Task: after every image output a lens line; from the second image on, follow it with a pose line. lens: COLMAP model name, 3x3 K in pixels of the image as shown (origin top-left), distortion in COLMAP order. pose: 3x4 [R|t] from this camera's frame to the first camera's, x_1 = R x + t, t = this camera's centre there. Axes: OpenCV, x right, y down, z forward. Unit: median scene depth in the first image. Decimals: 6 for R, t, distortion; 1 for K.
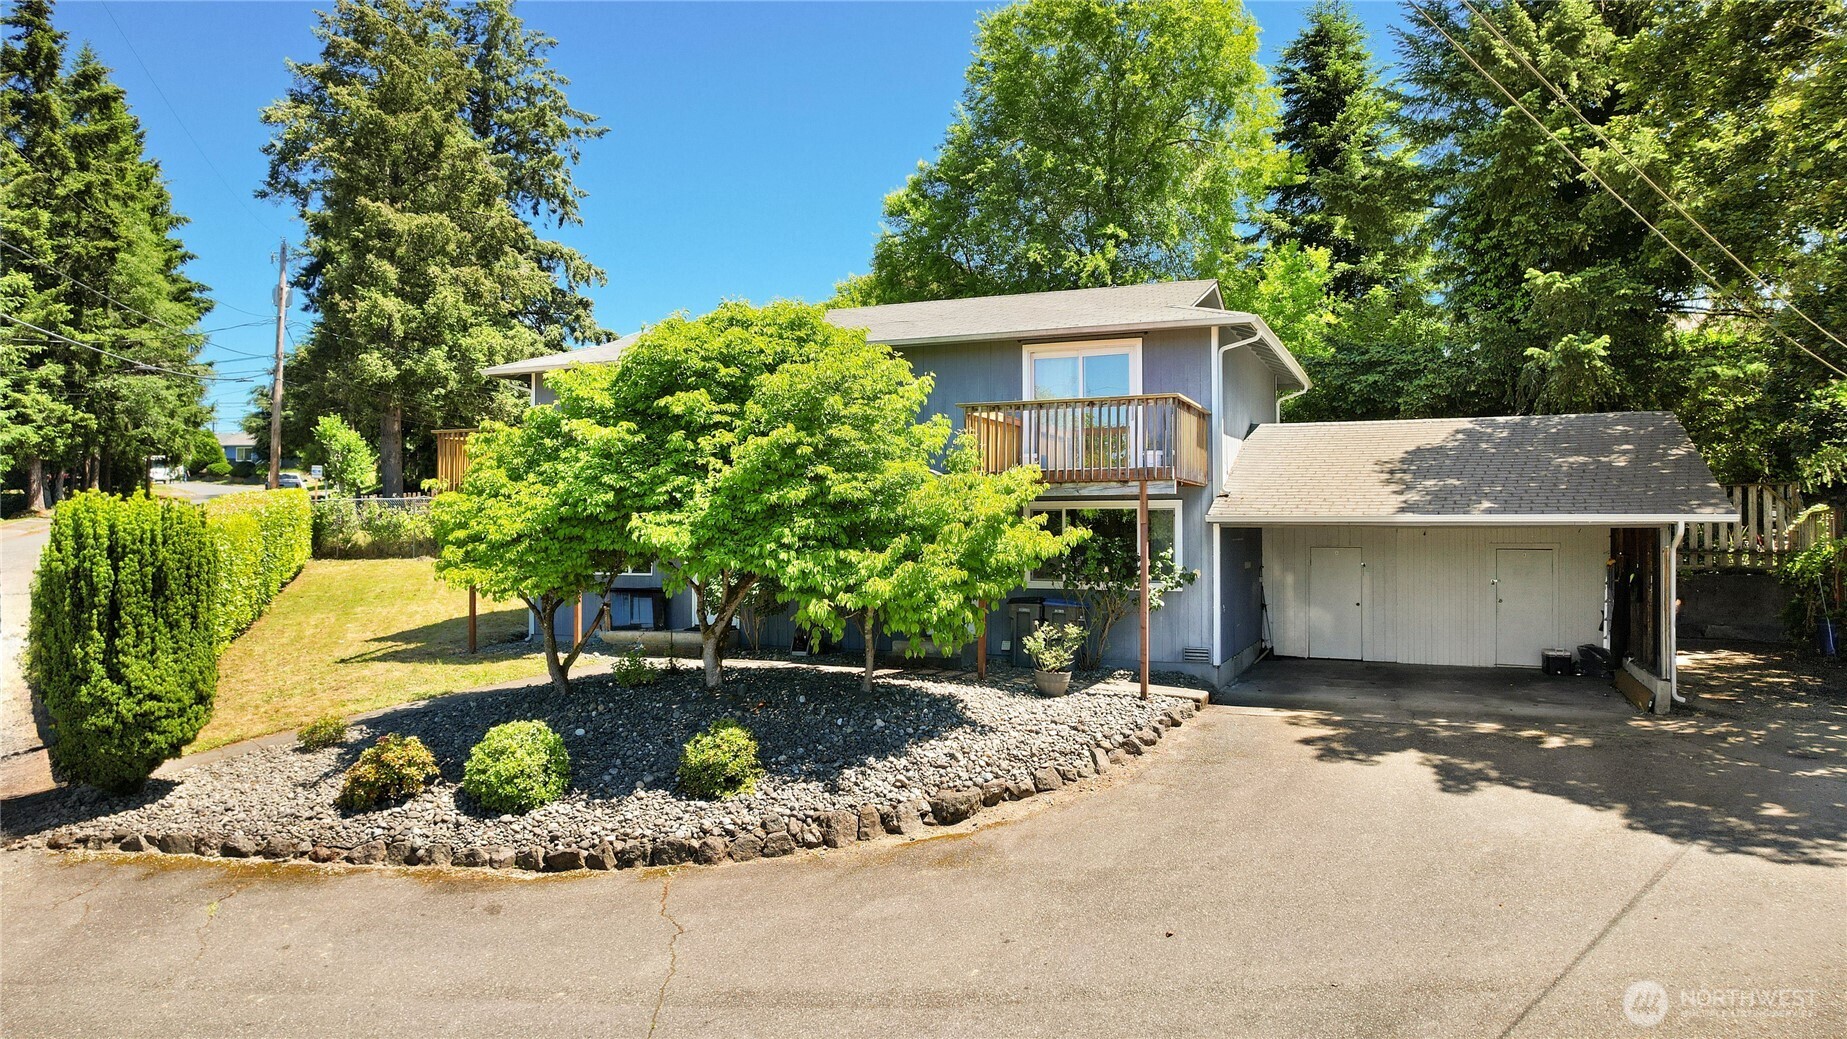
lens RADIAL K [[1164.8, 0, 923.5], [0, 1164.8, 519.5], [0, 0, 1]] dist [-0.069873, 0.081341]
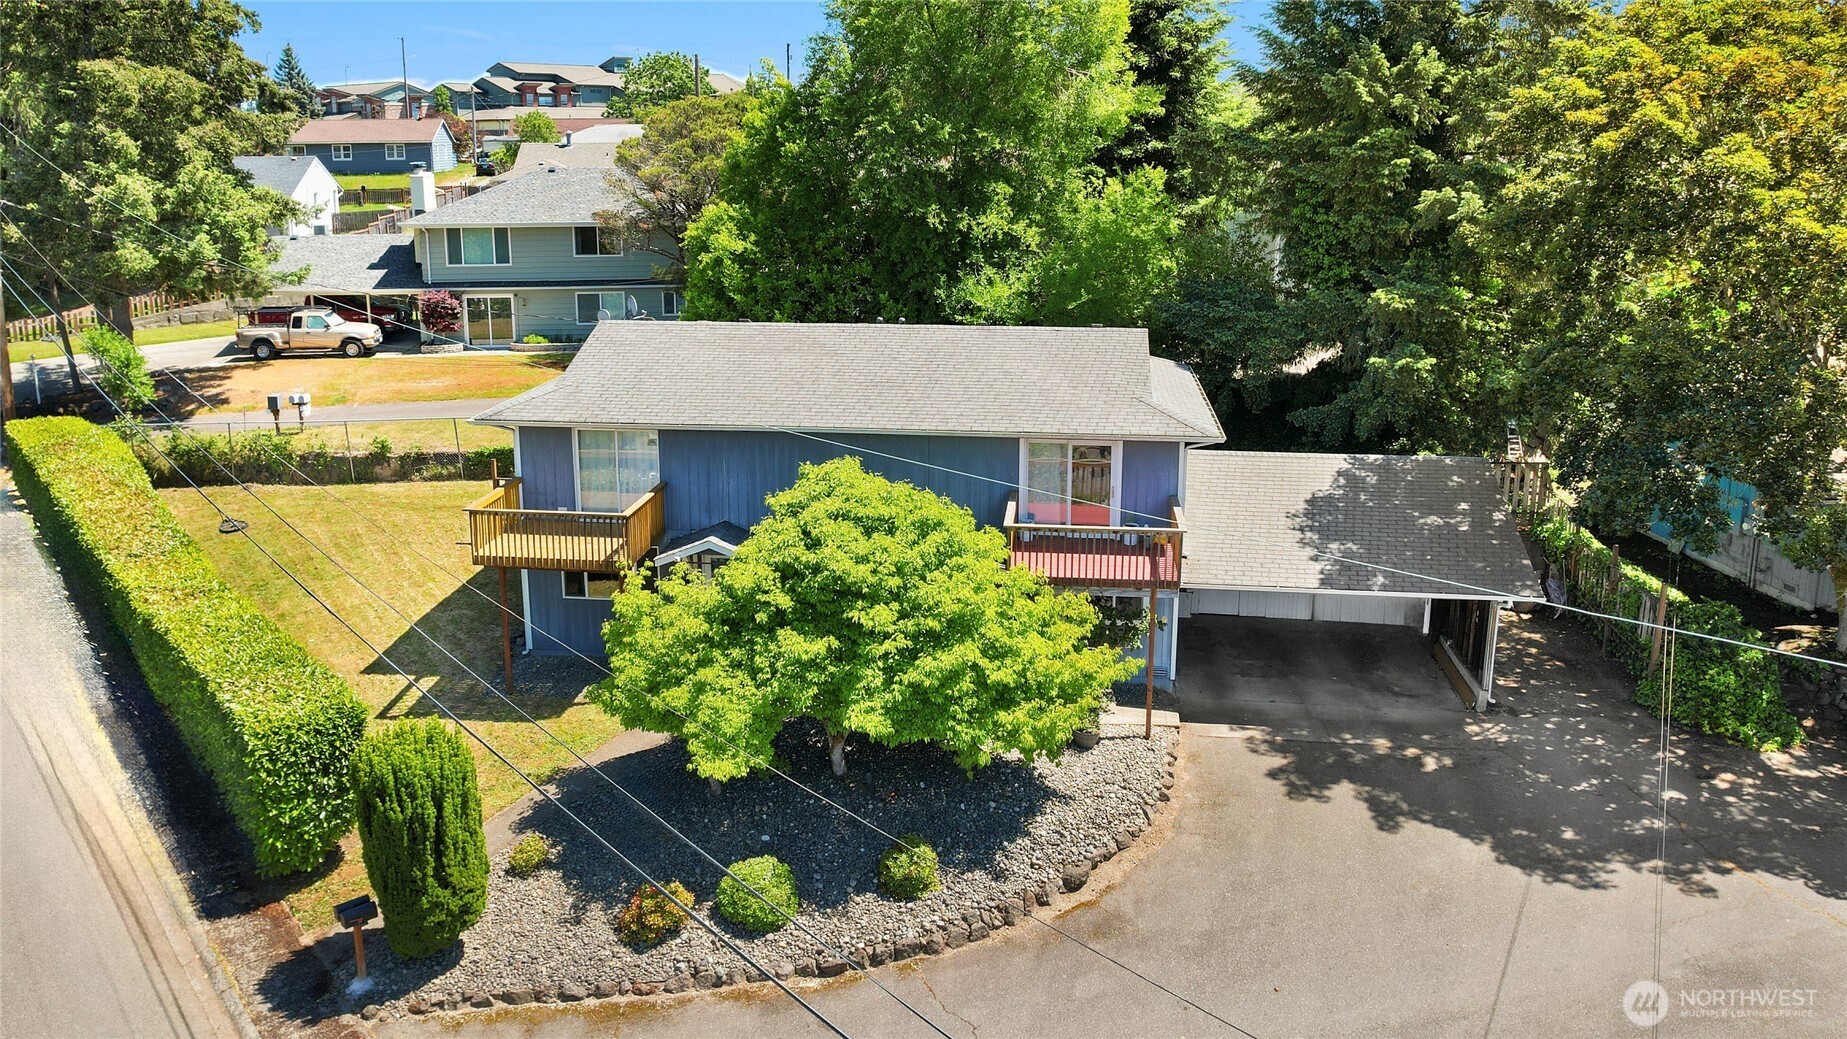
lens RADIAL K [[1243.6, 0, 916.8], [0, 1243.6, 523.0], [0, 0, 1]] dist [-0.003732, -0.001266]
pose [[0.967044, -0.081914, 0.241071, -0.378982], [0.020300, 0.968624, 0.247698, -0.428808], [-0.253797, -0.234642, 0.938366, -0.229698]]
